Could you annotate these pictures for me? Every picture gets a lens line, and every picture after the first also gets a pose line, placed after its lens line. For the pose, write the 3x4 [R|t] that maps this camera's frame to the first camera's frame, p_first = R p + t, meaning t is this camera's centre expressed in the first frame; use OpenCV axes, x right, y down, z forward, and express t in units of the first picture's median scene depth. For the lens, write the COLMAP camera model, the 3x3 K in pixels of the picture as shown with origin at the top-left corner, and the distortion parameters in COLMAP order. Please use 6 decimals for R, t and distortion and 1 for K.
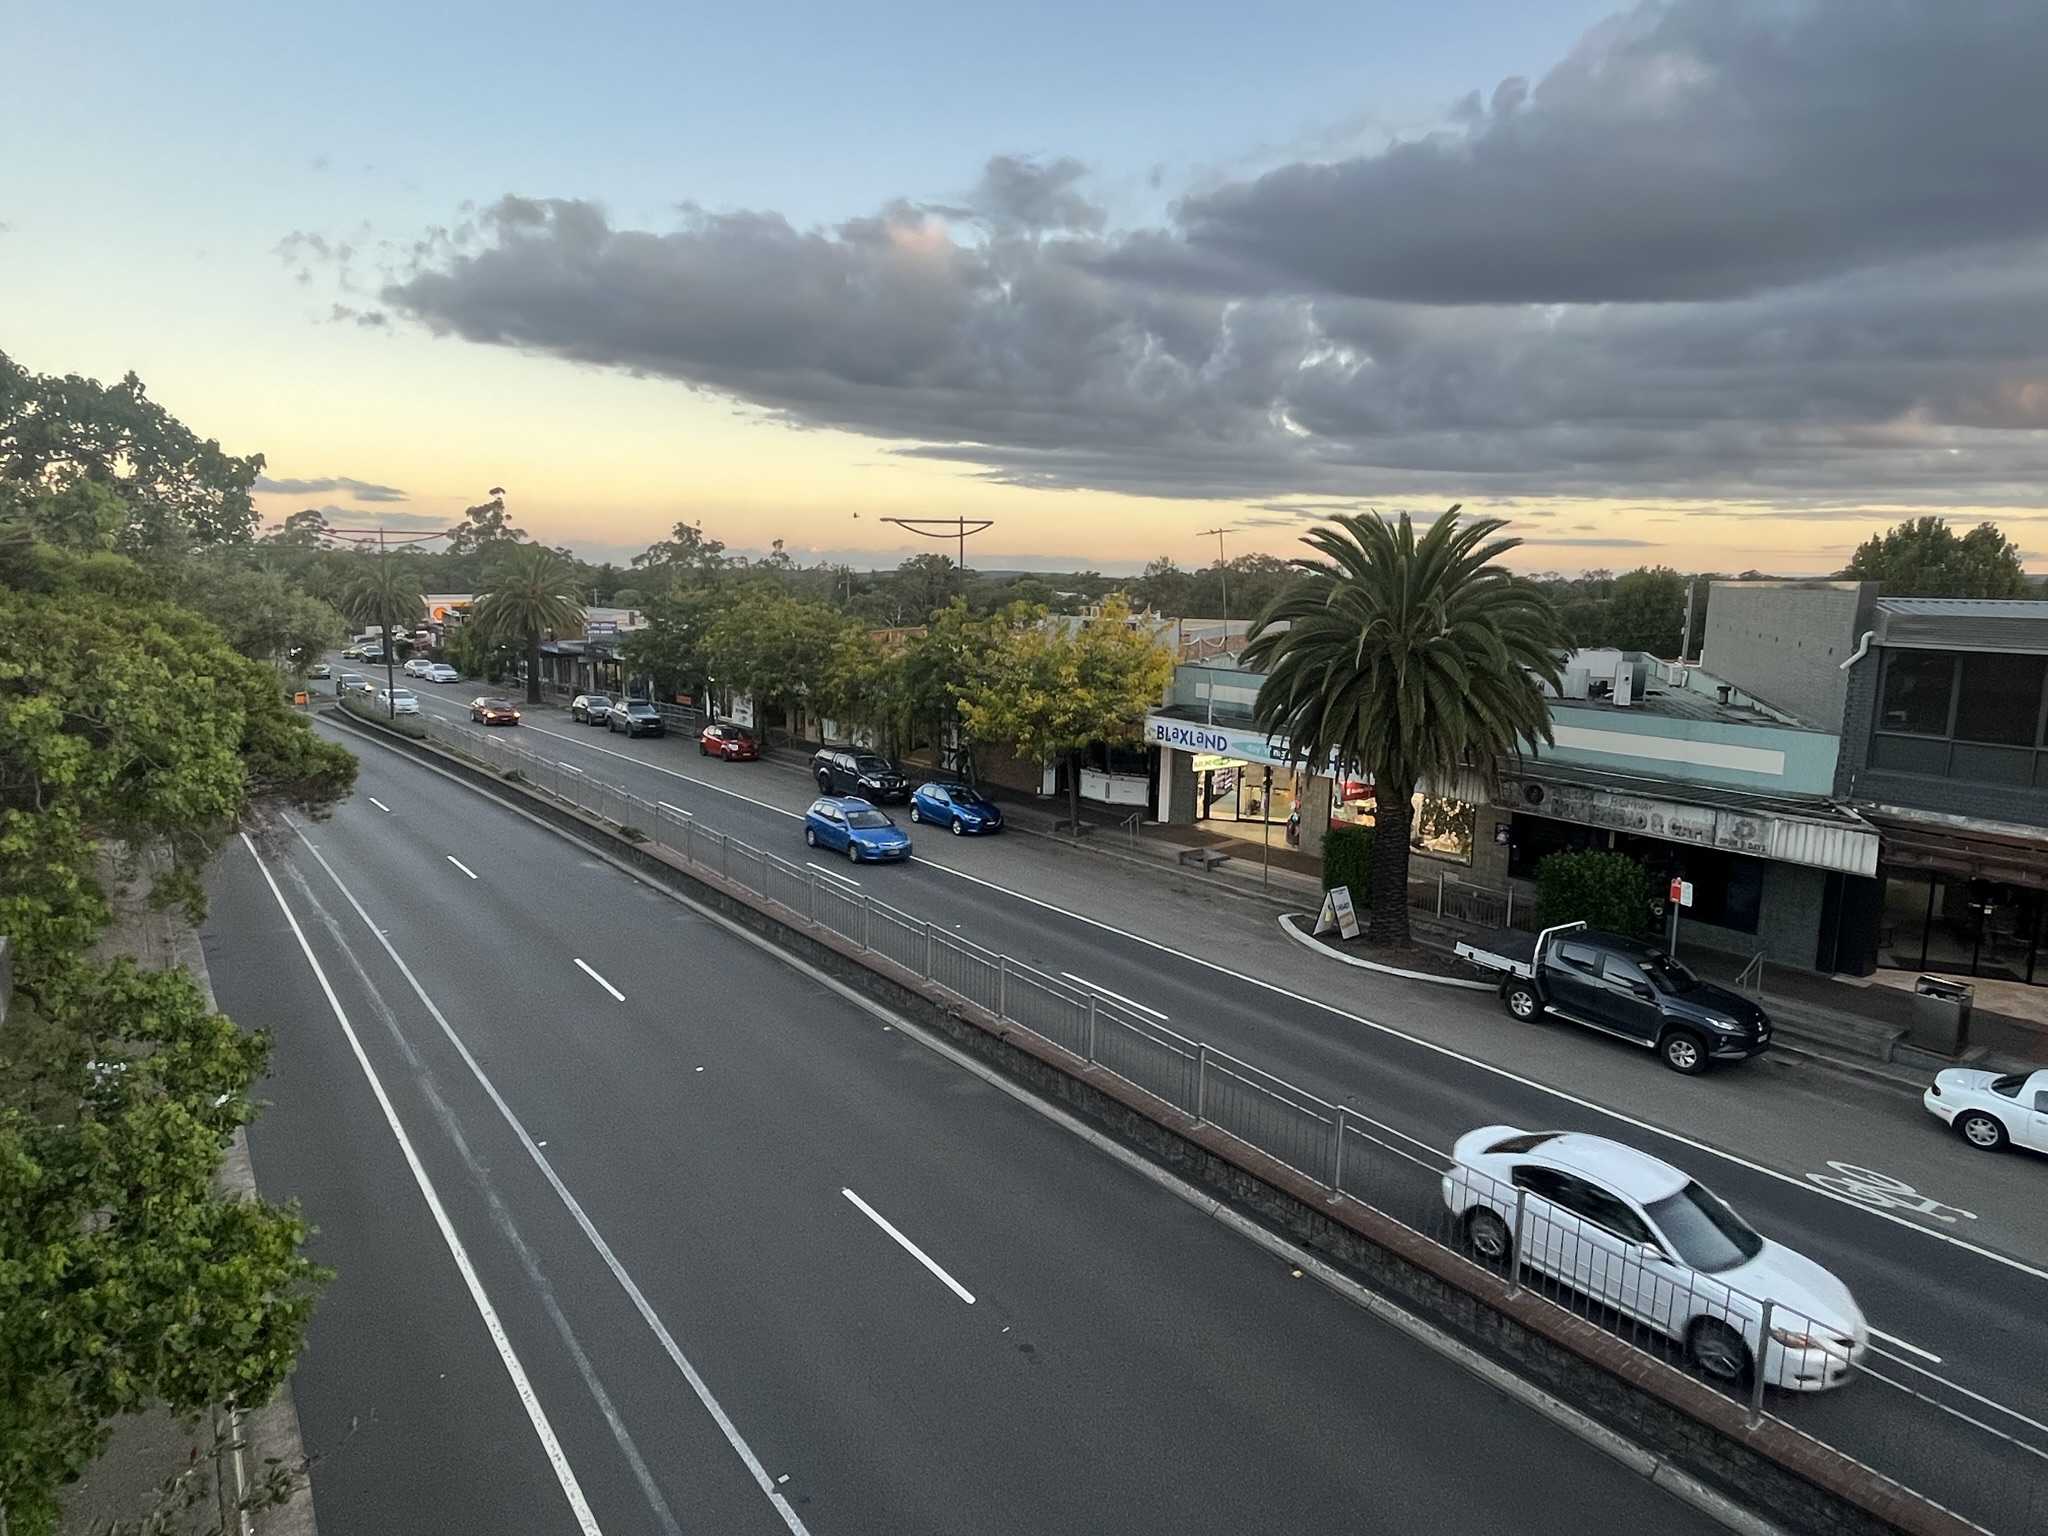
lens RADIAL K [[1171.4, 0, 1021.8], [0, 1171.4, 752.8], [0, 0, 1]] dist [0.000408, -0.002786]
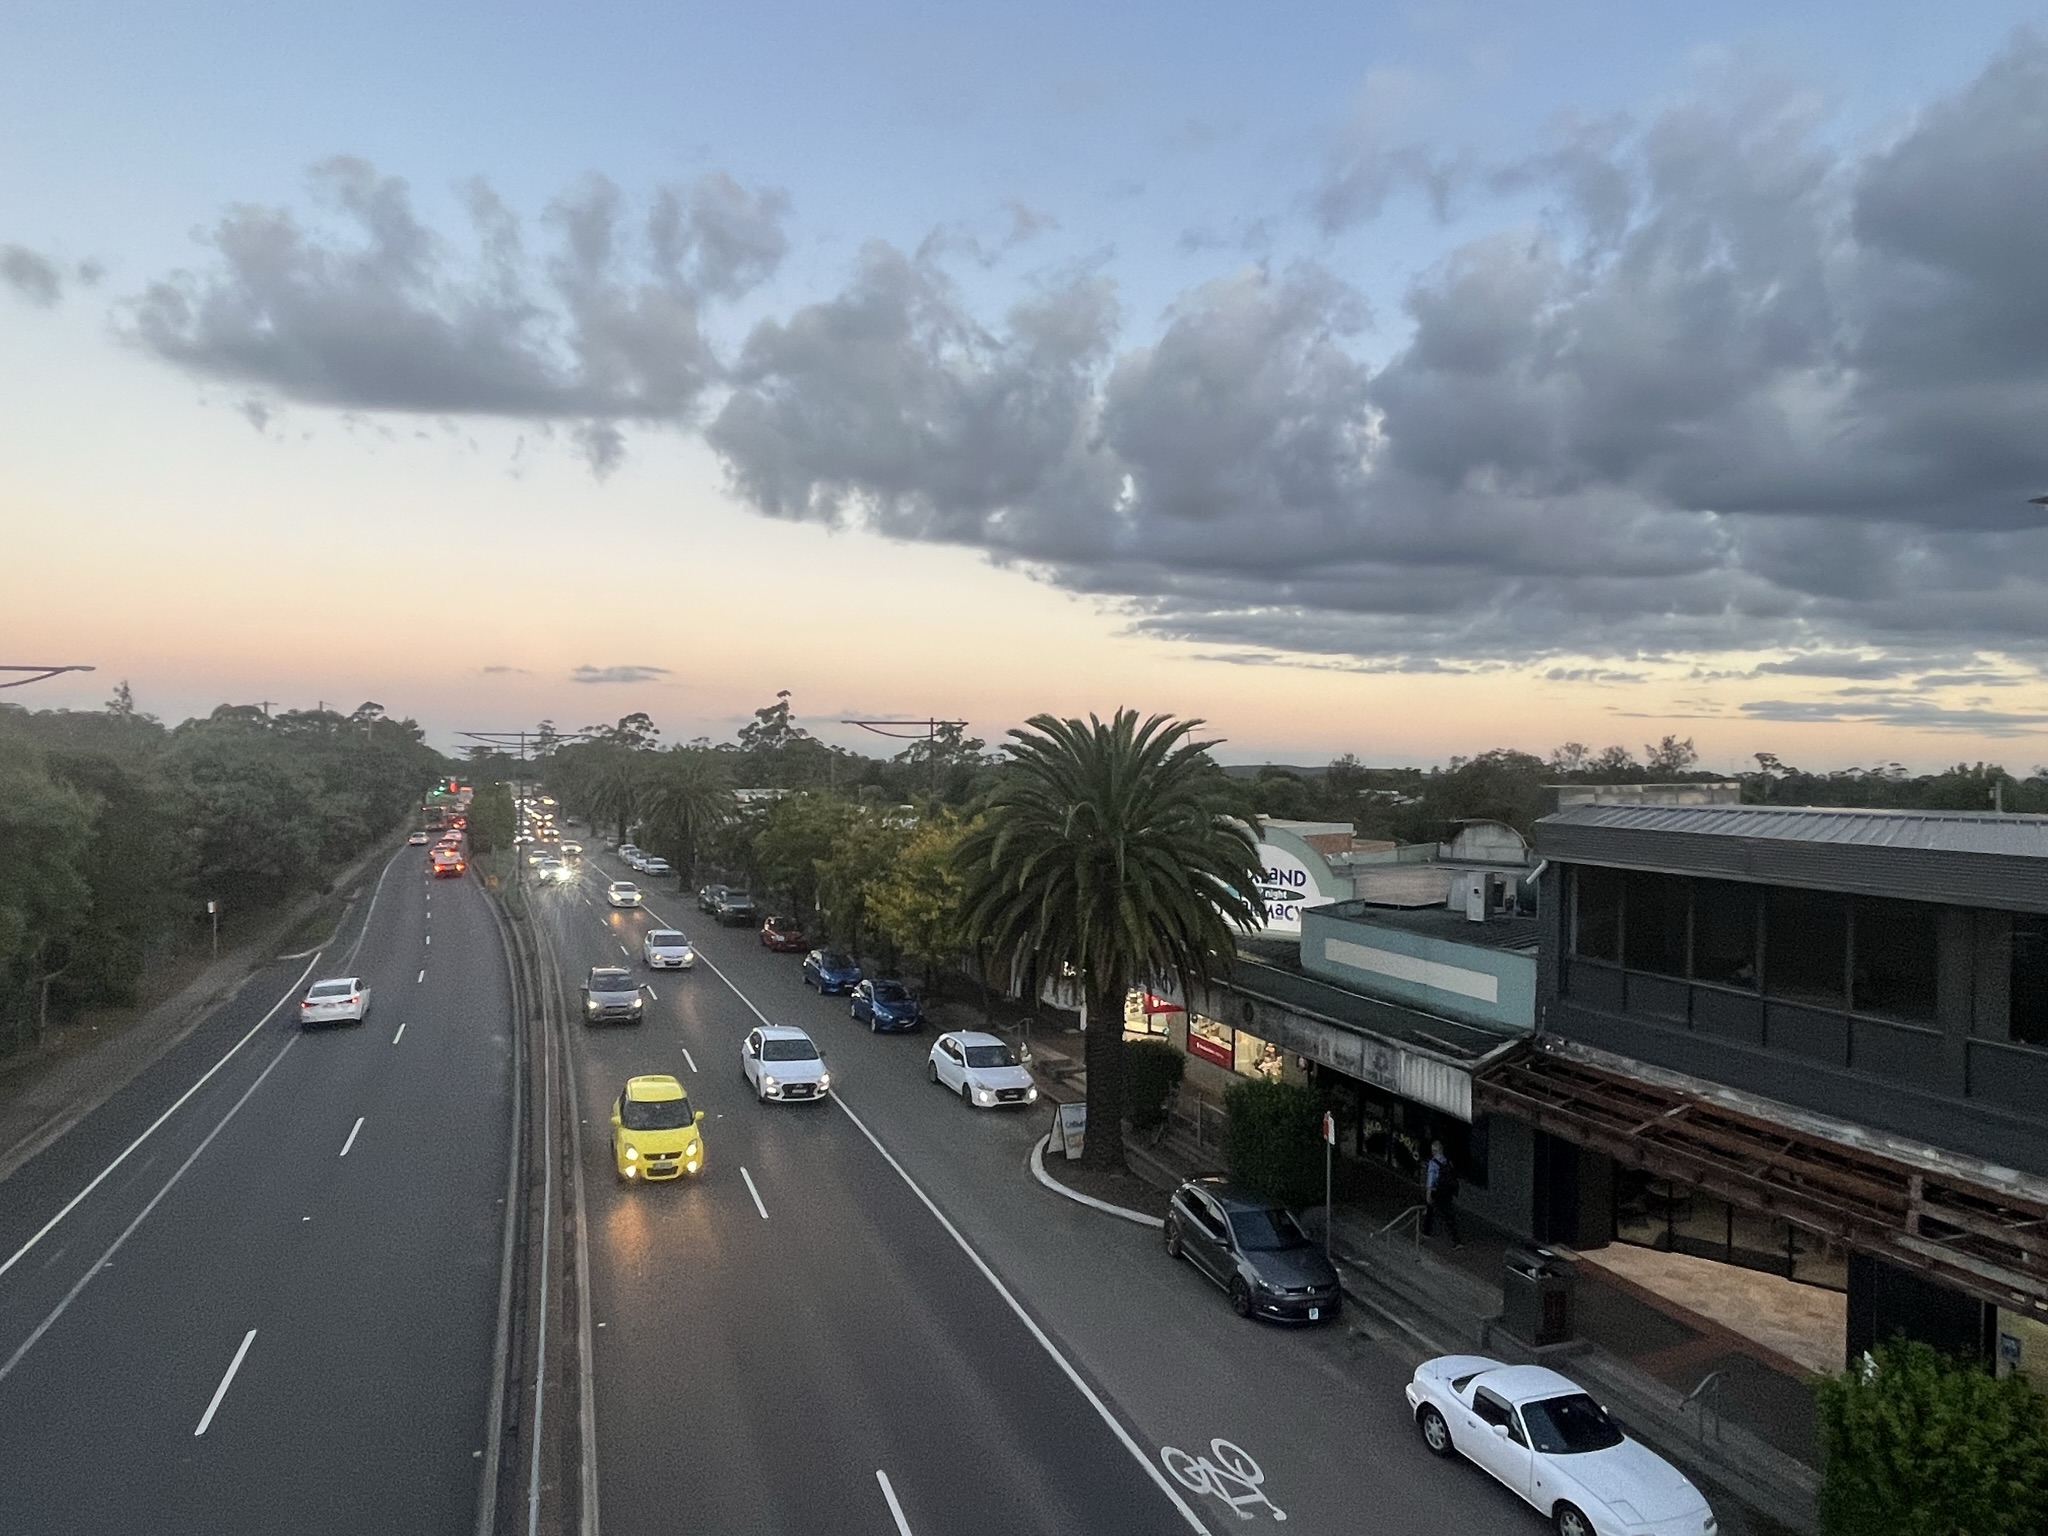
lens RADIAL K [[1225.3, 0, 1024.0], [0, 1225.3, 768.0], [0, 0, 1]] dist [-0.001954, -0.000563]
pose [[0.965747, 0.000291, -0.259485, 0.320855], [-0.039921, 0.988260, -0.147471, -0.003407], [0.256396, 0.152779, 0.954421, 0.002265]]
